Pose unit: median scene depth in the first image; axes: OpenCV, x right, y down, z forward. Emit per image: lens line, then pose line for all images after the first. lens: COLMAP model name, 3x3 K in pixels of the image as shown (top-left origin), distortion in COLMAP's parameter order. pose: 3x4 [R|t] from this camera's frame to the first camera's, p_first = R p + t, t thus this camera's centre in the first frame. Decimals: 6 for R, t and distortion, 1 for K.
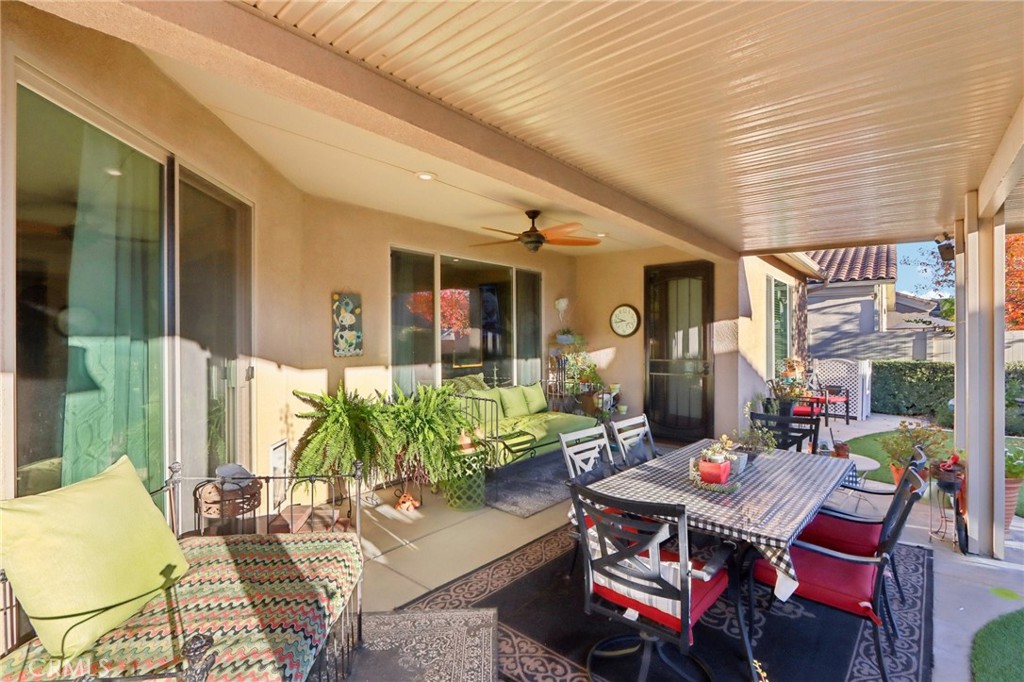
lens RADIAL K [[476.1, 0, 515.8], [0, 476.1, 333.3], [0, 0, 1]] dist [0.002872, -0.000092]
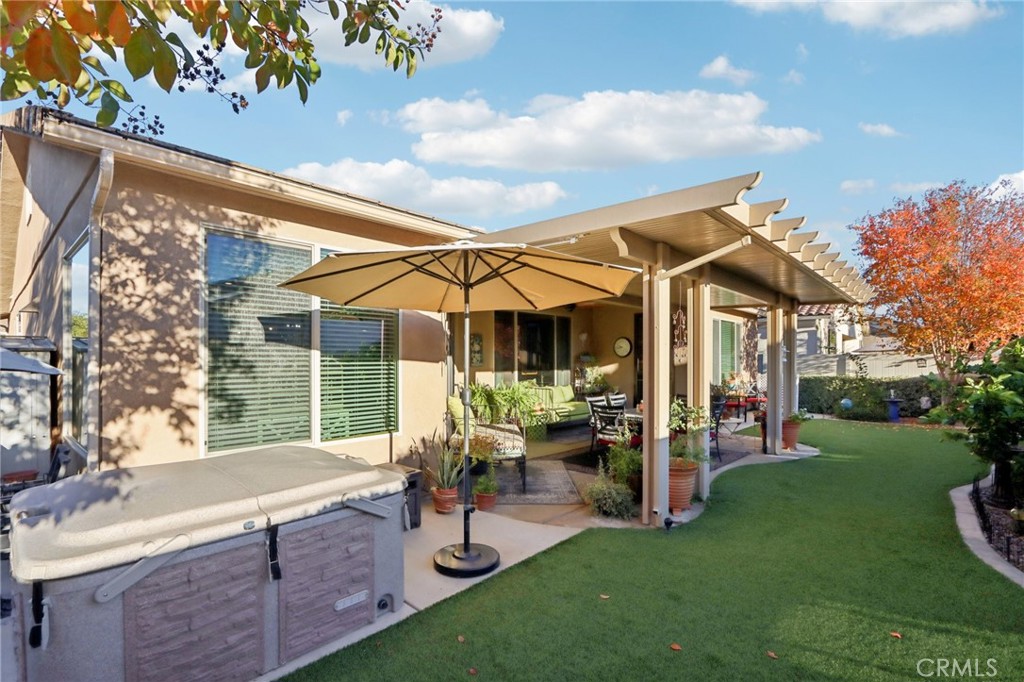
lens RADIAL K [[476.1, 0, 516.1], [0, 476.1, 347.1], [0, 0, 1]] dist [0.002872, -0.000092]
pose [[0.999511, 0.004661, -0.030918, -0.101259], [-0.004979, 0.999935, -0.010218, -0.009954], [0.030868, 0.010367, 0.999470, -0.768171]]
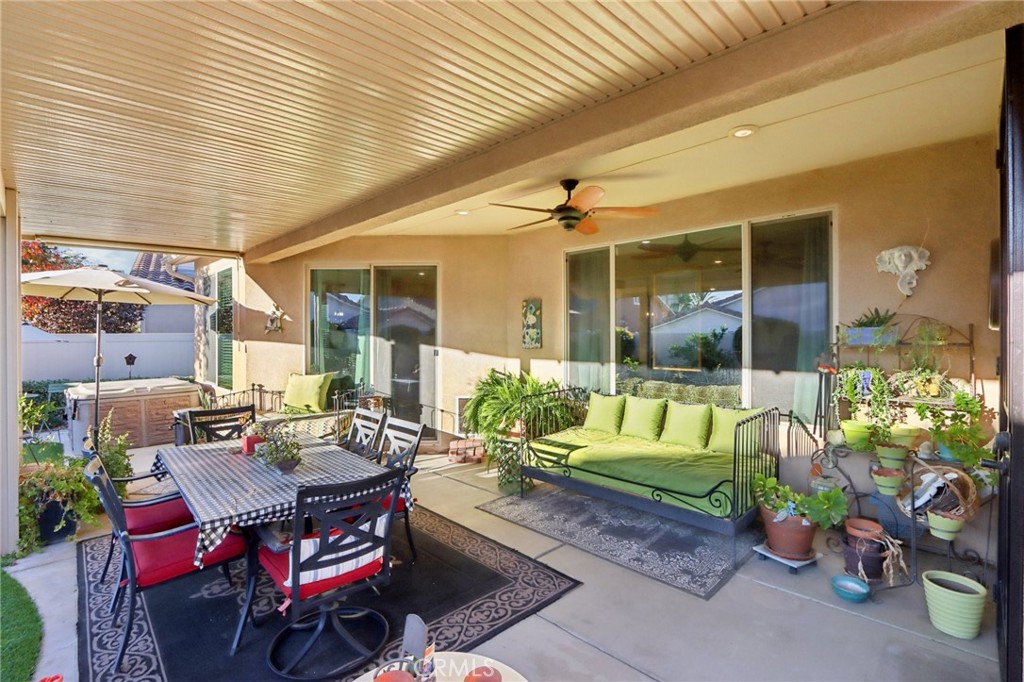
lens RADIAL K [[476.1, 0, 513.0], [0, 476.1, 343.3], [0, 0, 1]] dist [0.002872, -0.000092]
pose [[-0.080174, 0.021864, -0.996541, 0.743032], [0.005223, 0.999755, 0.021514, 0.005089], [0.996767, -0.003480, -0.080268, 0.829145]]
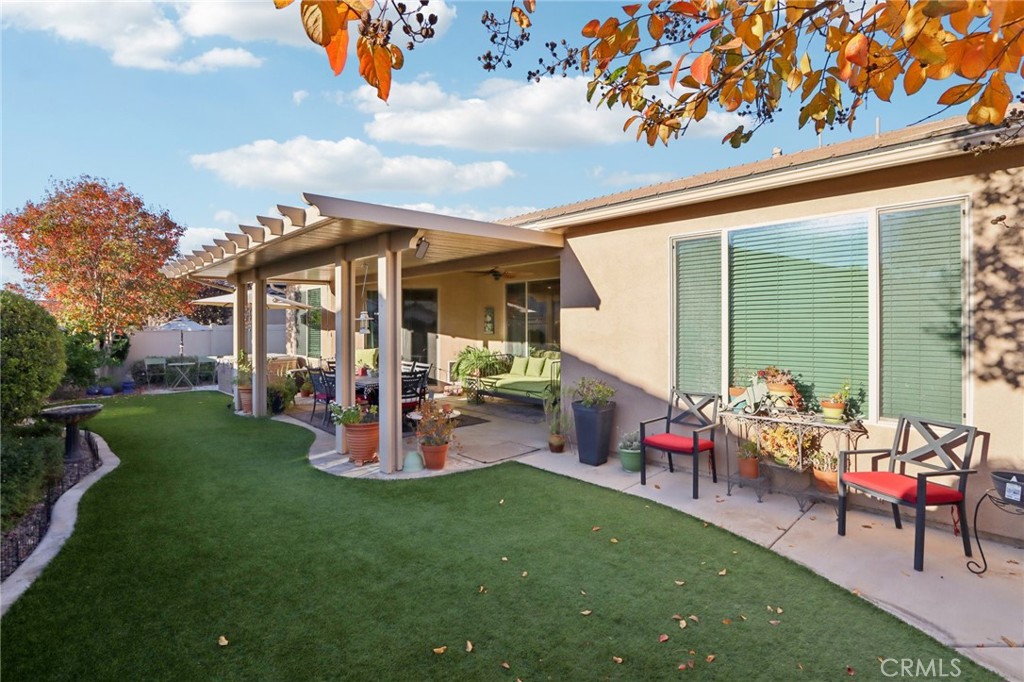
lens RADIAL K [[476.1, 0, 512.9], [0, 476.1, 336.3], [0, 0, 1]] dist [0.002872, -0.000092]
pose [[-0.084659, 0.028494, -0.996002, 1.571152], [0.005420, 0.999589, 0.028135, -0.006754], [0.996395, -0.003017, -0.084779, 1.037688]]
